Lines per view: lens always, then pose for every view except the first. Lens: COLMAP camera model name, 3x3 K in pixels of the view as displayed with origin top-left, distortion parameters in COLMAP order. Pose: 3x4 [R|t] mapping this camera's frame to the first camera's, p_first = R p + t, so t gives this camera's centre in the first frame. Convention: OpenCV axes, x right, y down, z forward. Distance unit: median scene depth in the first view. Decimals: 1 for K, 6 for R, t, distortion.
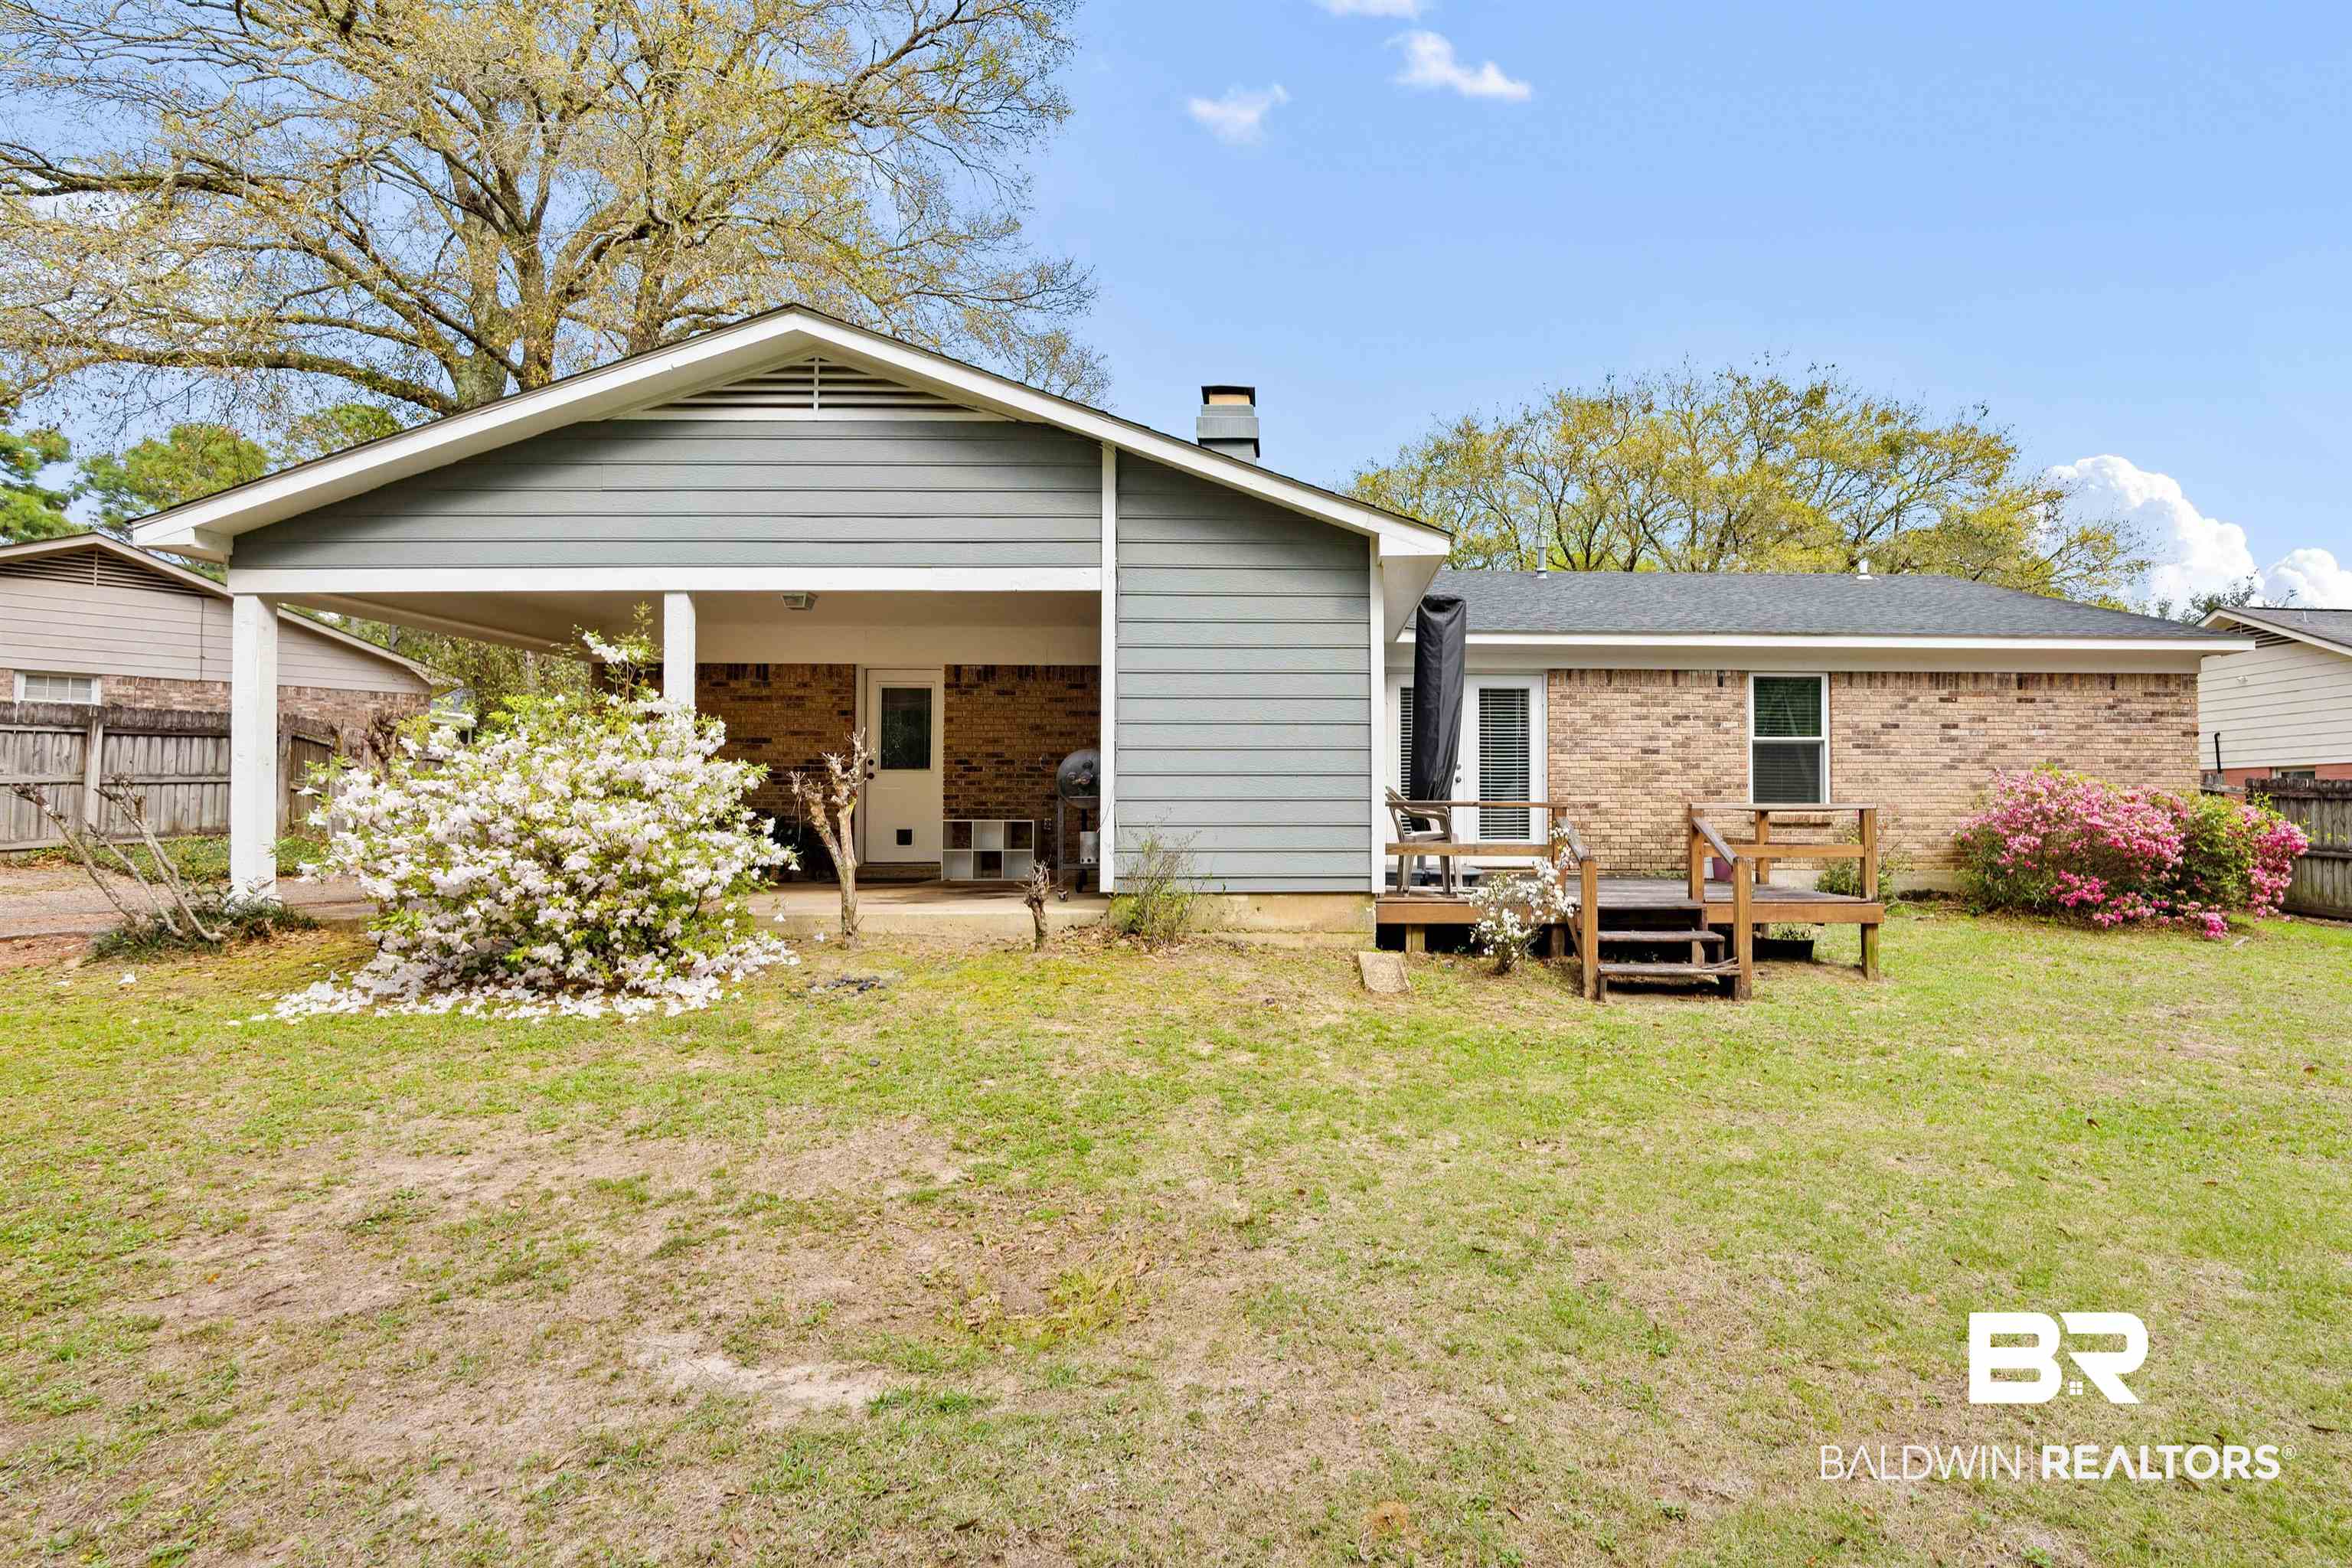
lens RADIAL K [[1031.3, 0, 1178.6], [0, 1031.3, 769.7], [0, 0, 1]] dist [-0.003518, -0.000235]
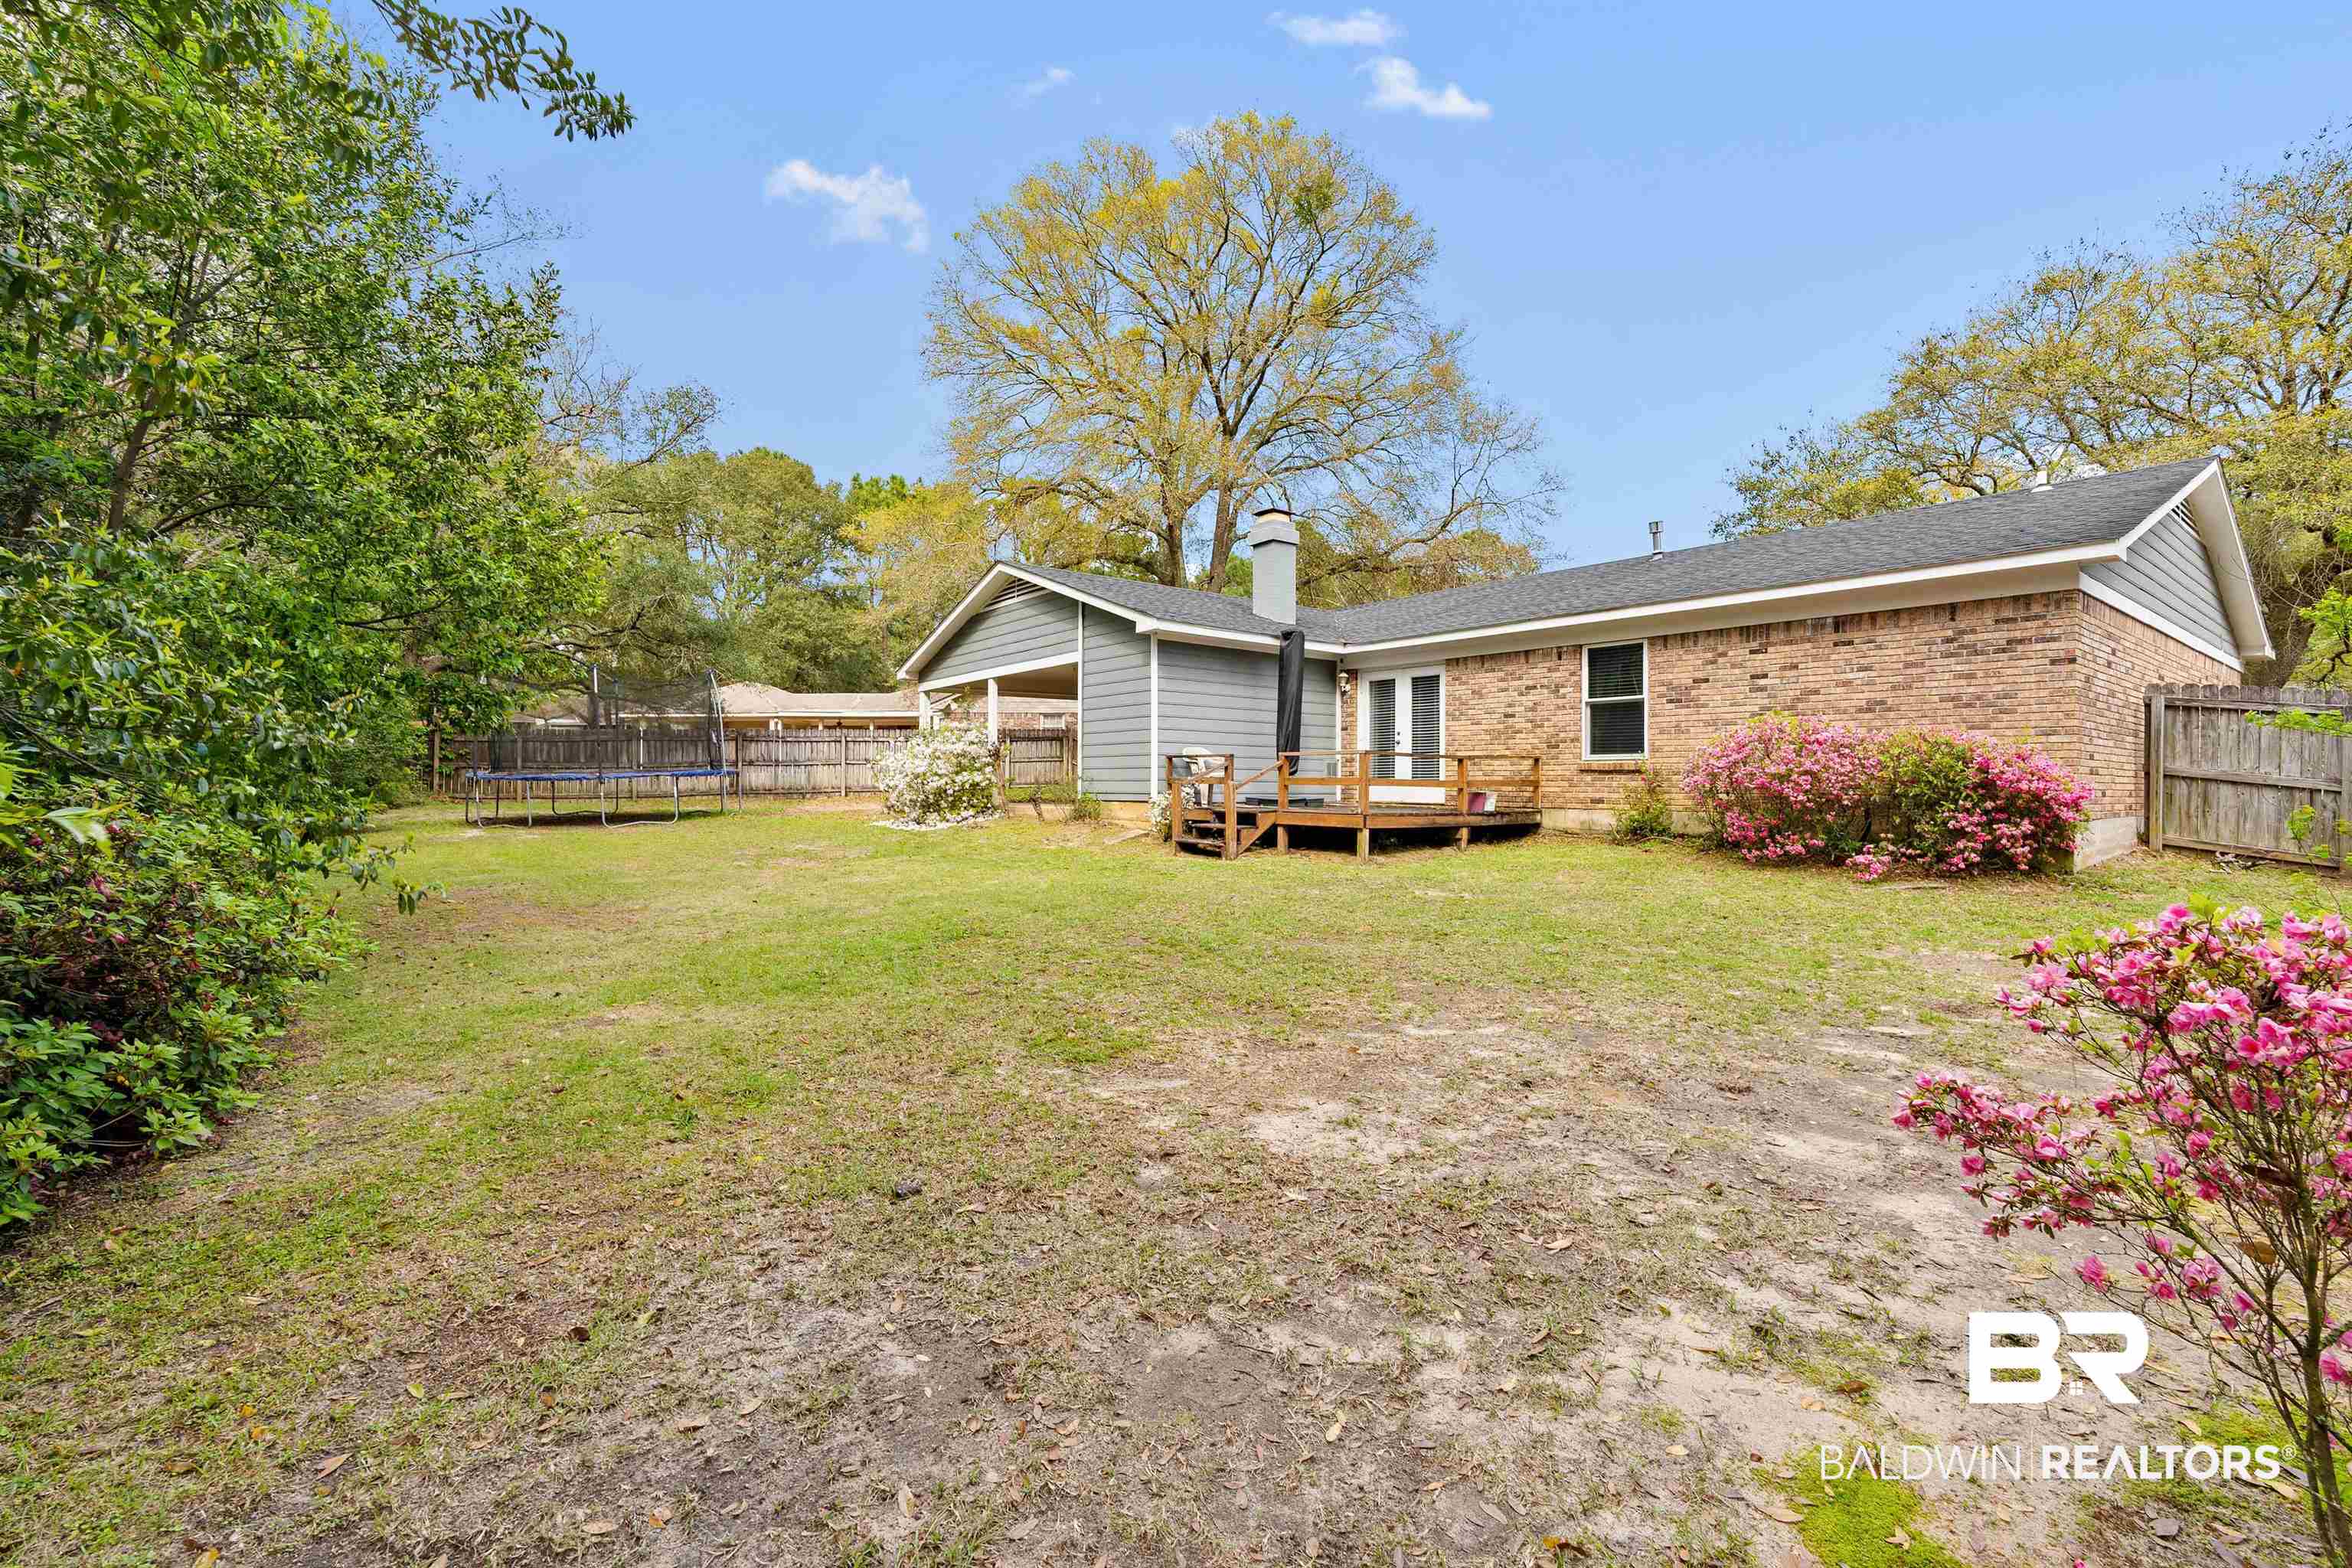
lens RADIAL K [[1023.4, 0, 1182.4], [0, 1023.4, 773.2], [0, 0, 1]] dist [-0.001450, -0.000257]
pose [[0.590330, -0.007039, -0.807131, 1.243128], [0.017260, 0.999843, 0.003904, 0.042156], [0.806977, -0.016236, 0.590359, -0.089576]]
